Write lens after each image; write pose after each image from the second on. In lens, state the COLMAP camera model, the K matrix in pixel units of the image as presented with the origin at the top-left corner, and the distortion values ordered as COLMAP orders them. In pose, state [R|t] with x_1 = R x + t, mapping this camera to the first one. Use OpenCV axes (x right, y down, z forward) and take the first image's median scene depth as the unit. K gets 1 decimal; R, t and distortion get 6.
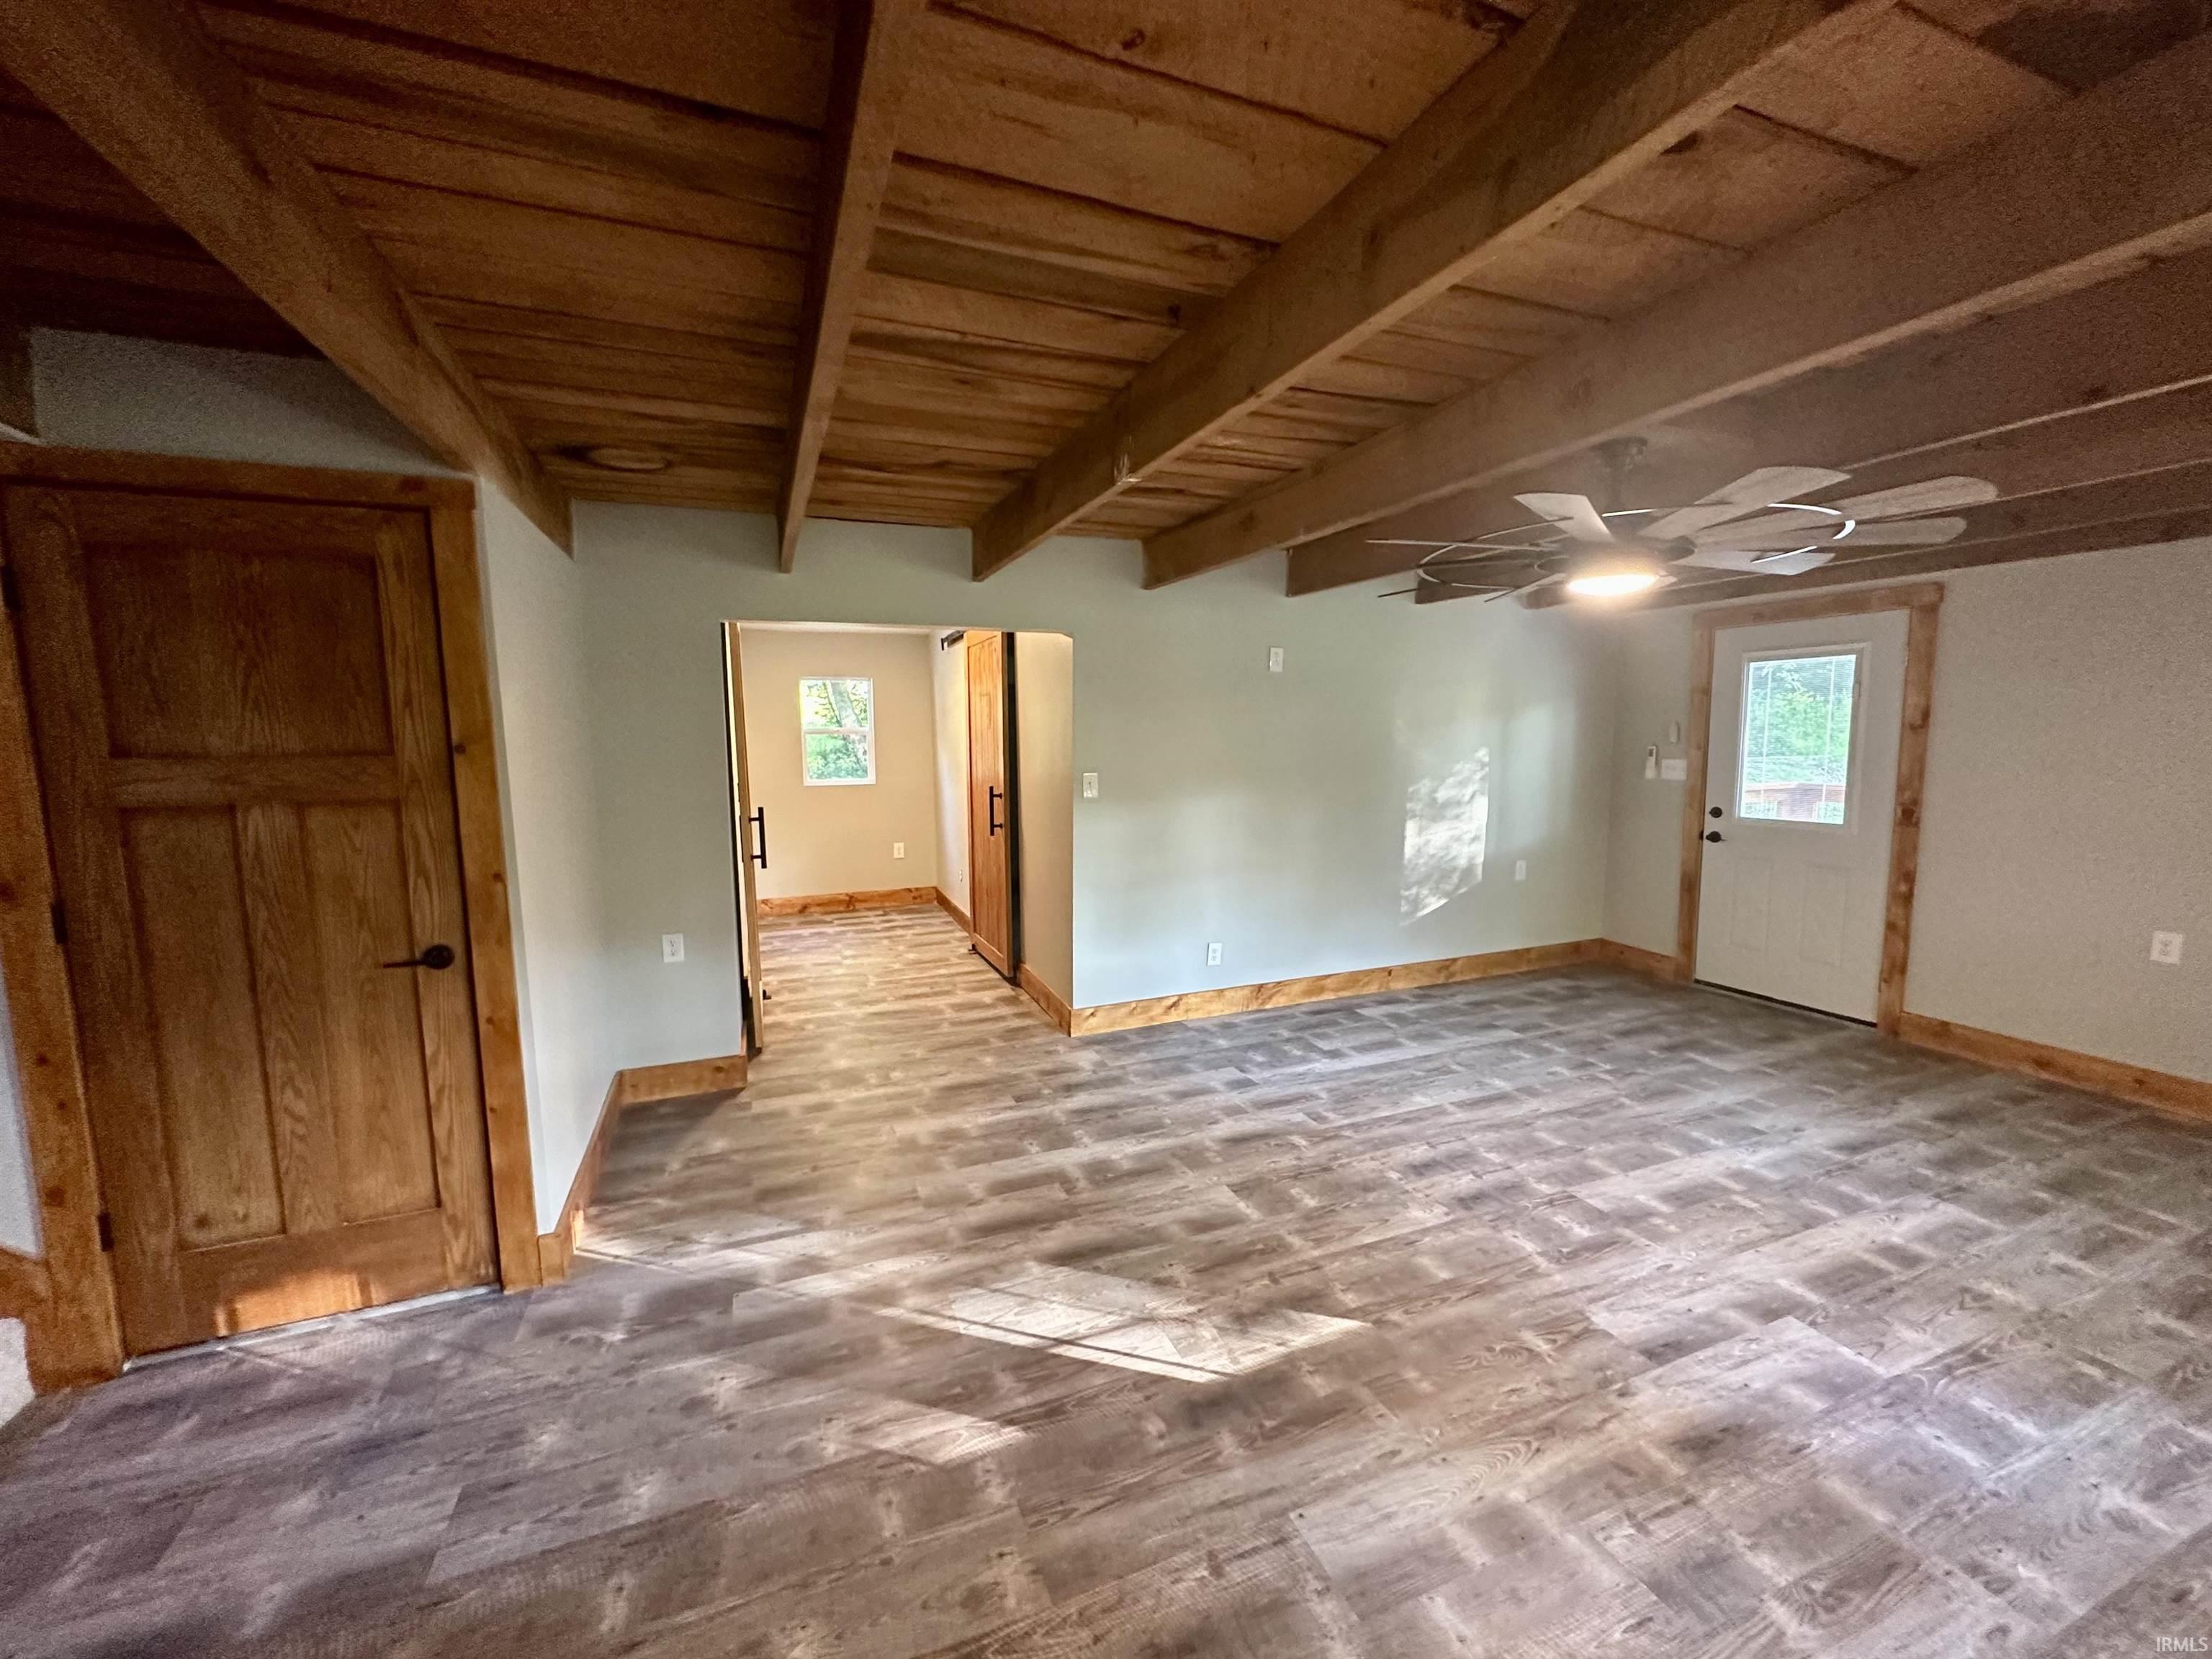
lens RADIAL K [[882.9, 0, 1093.0], [0, 882.9, 837.8], [0, 0, 1]] dist [-0.004445, 0.000729]
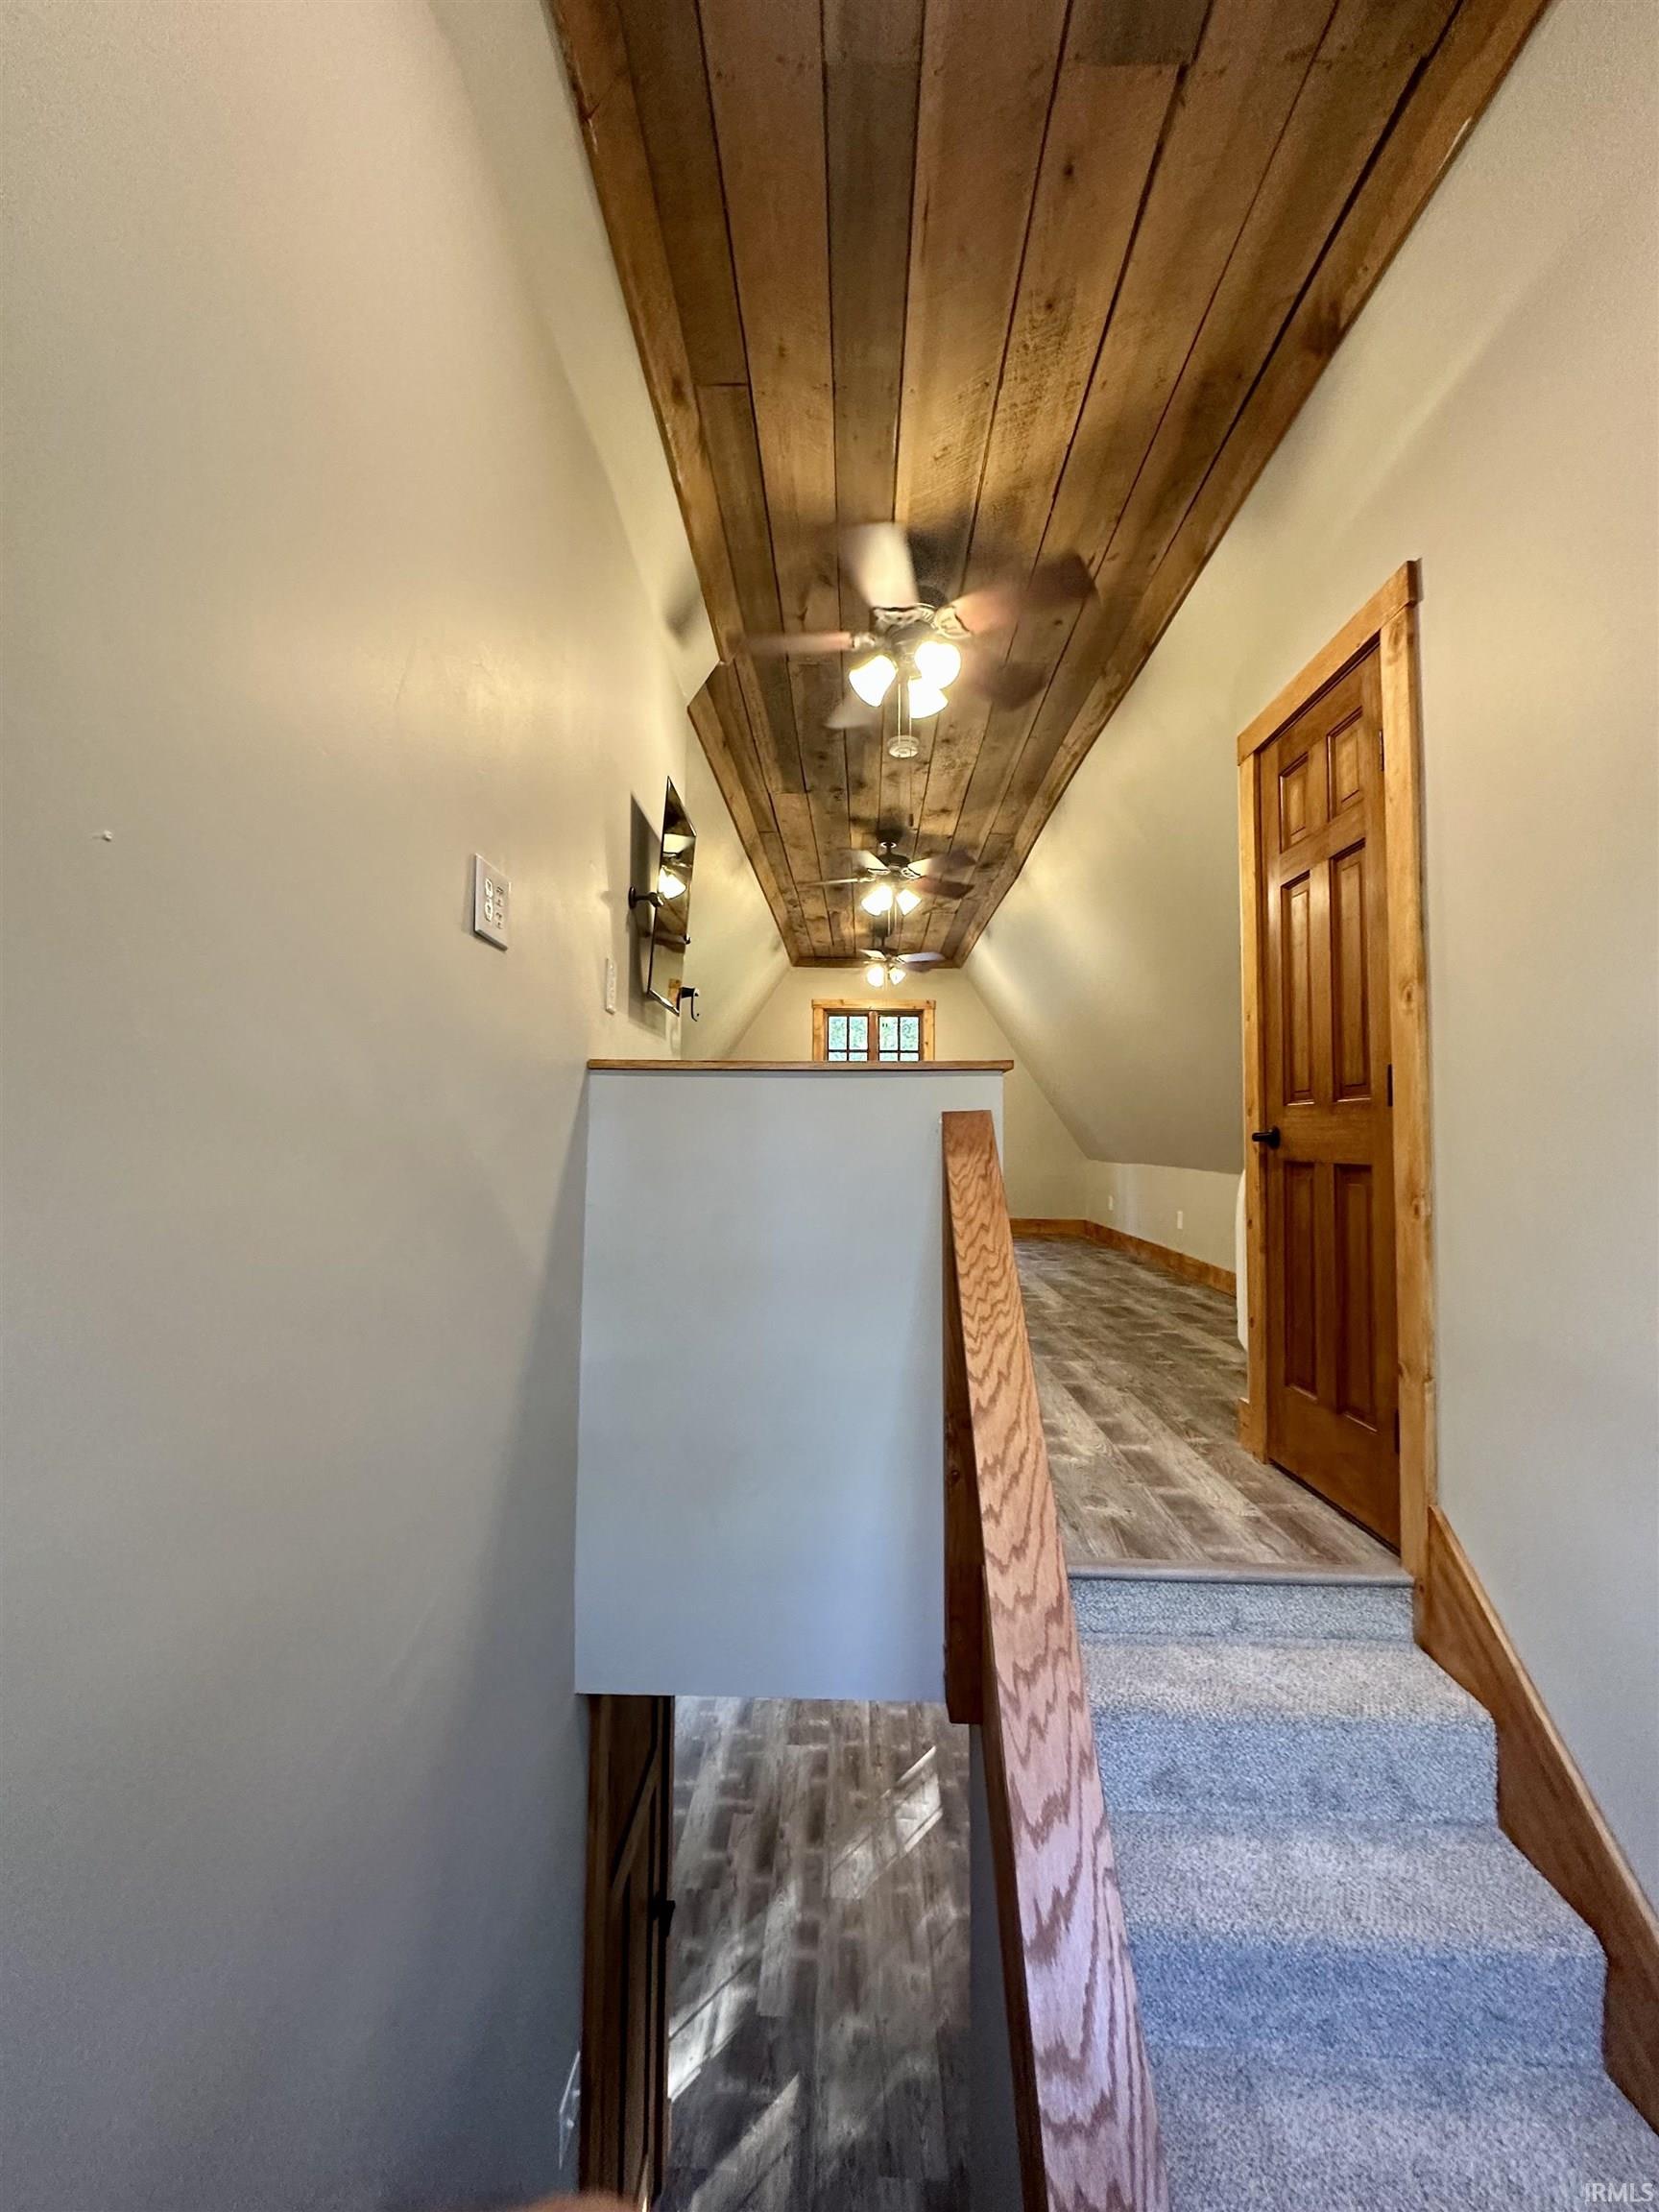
lens RADIAL K [[882.9, 0, 826.1], [0, 882.9, 1103.7], [0, 0, 1]] dist [-0.004445, 0.000729]
pose [[0.398706, 0.053388, 0.915524, -1.347184], [0.100762, 0.989710, -0.101595, -0.596761], [-0.911527, 0.132756, 0.389223, 0.133230]]
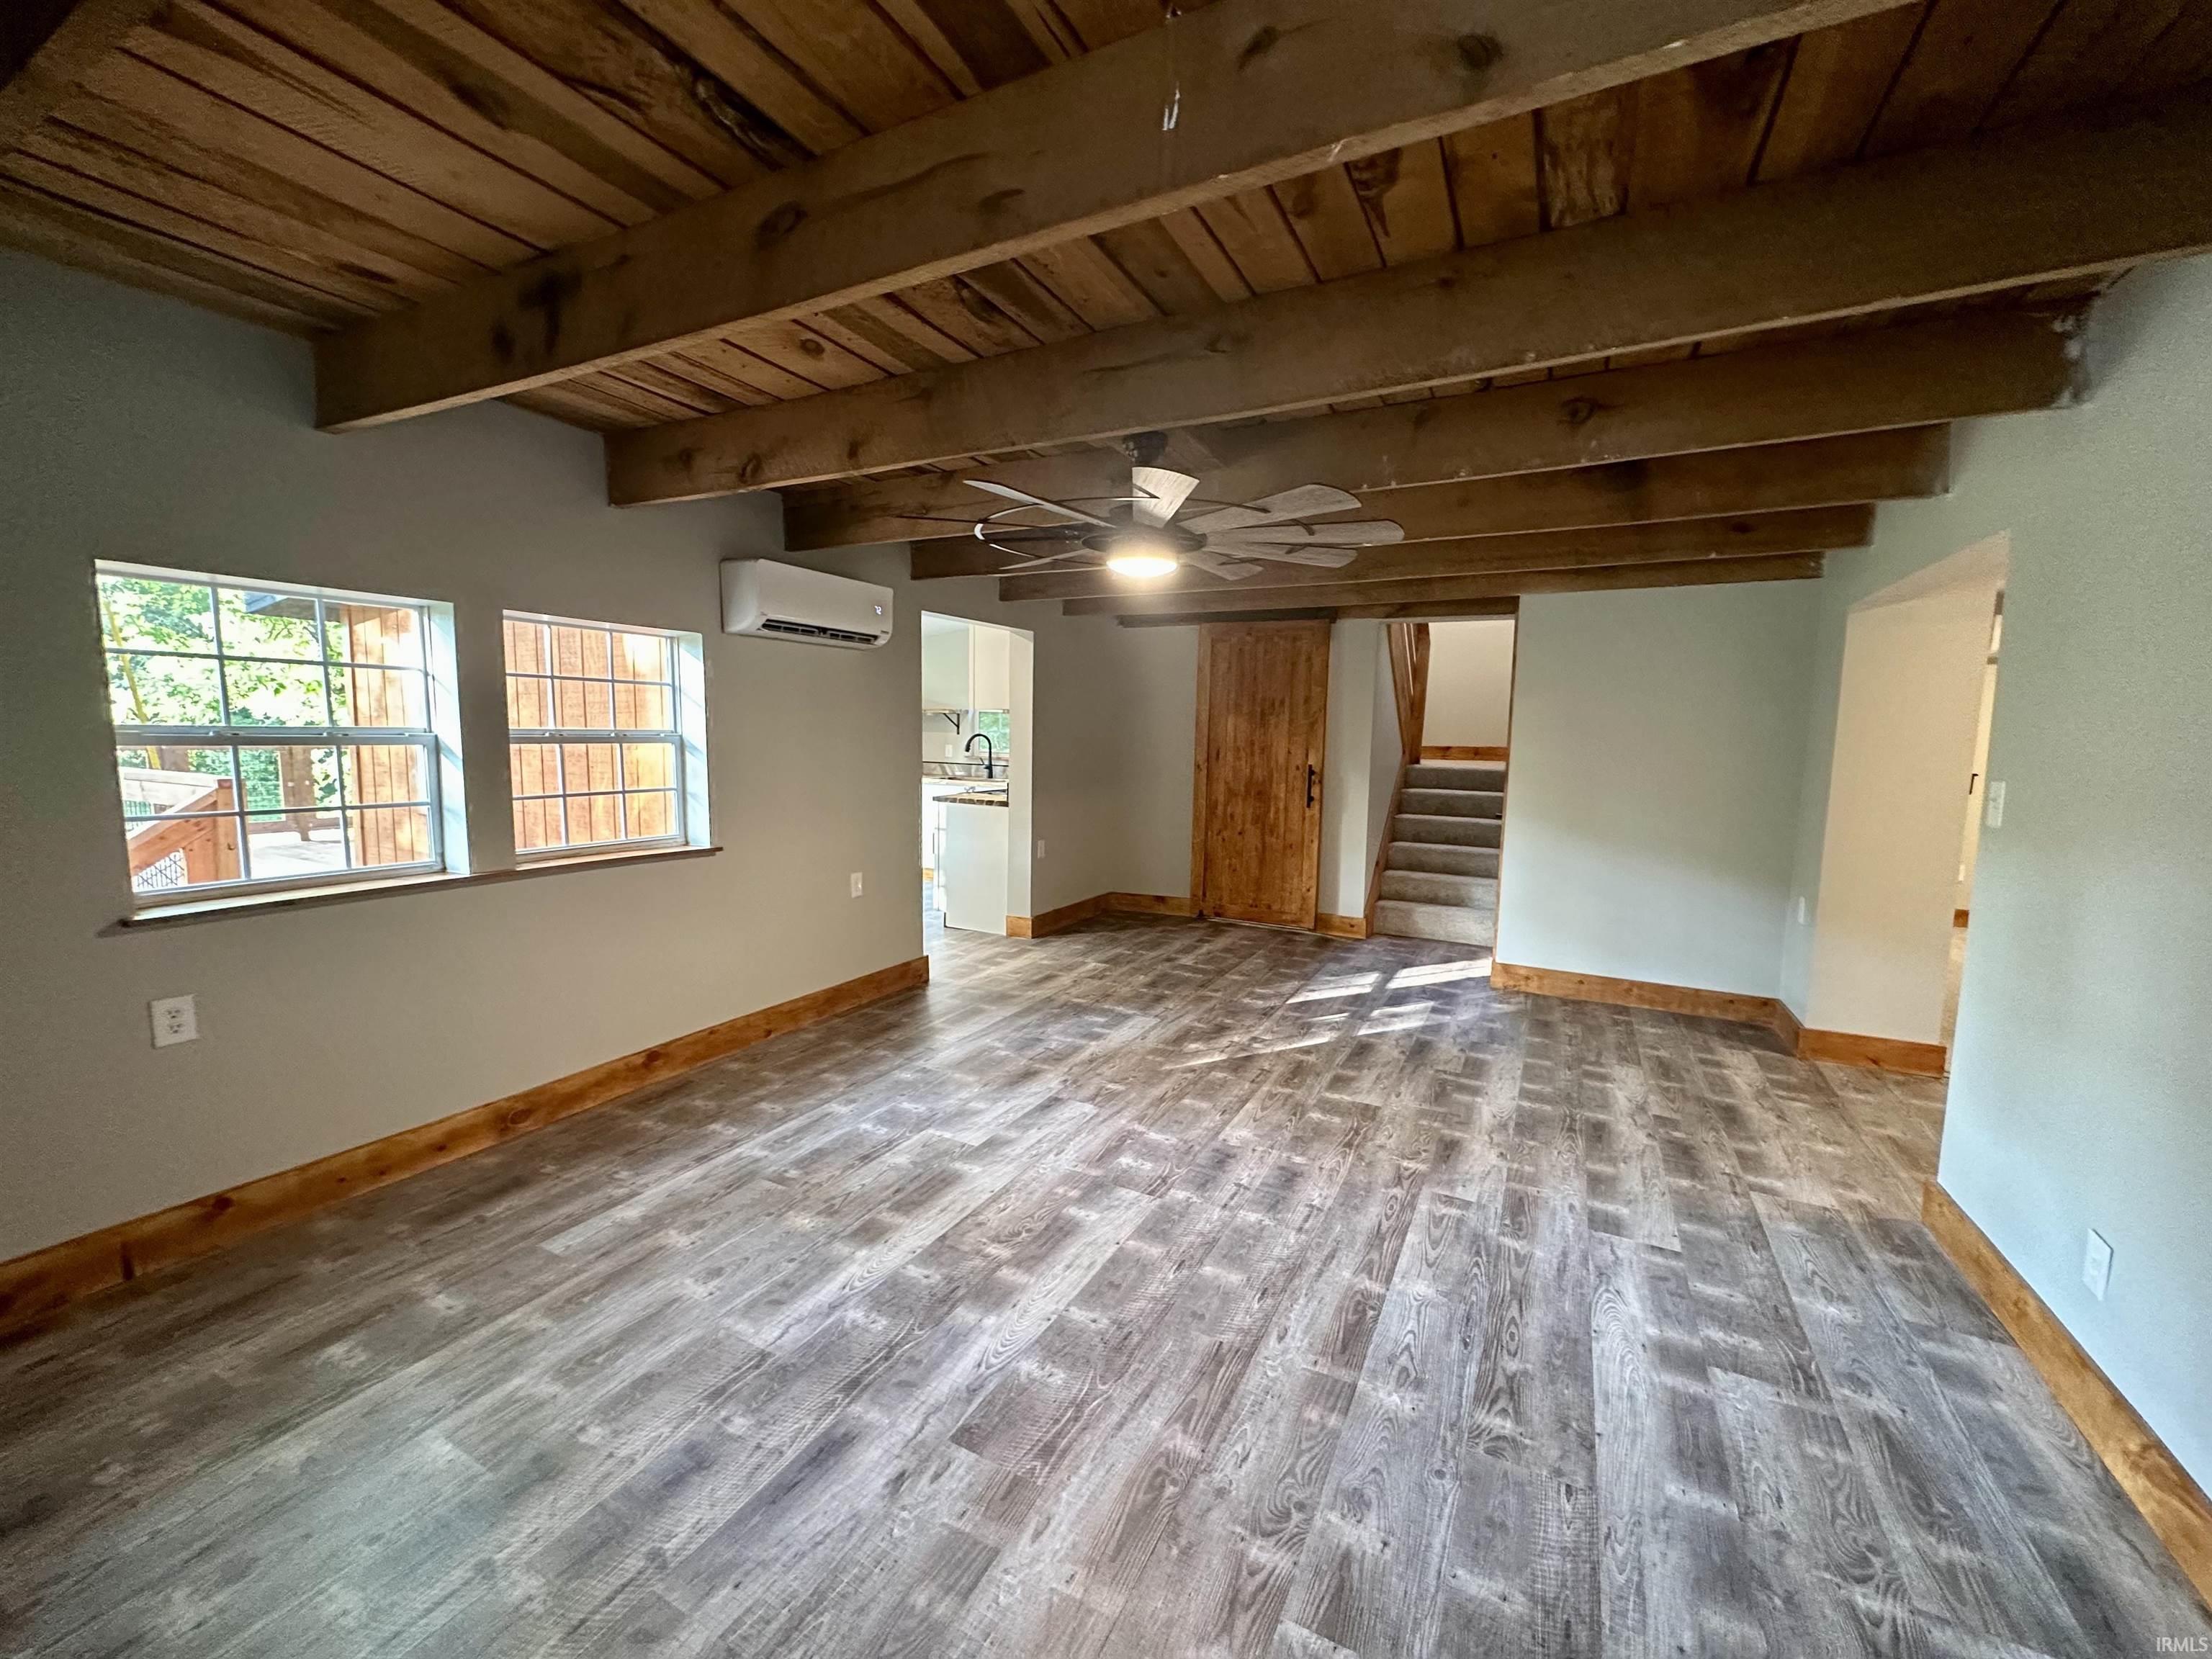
lens RADIAL K [[882.9, 0, 1095.1], [0, 882.9, 821.6], [0, 0, 1]] dist [-0.004445, 0.000729]
pose [[-0.761611, 0.064333, -0.644833, 1.098500], [-0.087749, 0.975657, 0.200979, -0.151807], [0.642066, 0.209652, -0.737426, 1.475418]]
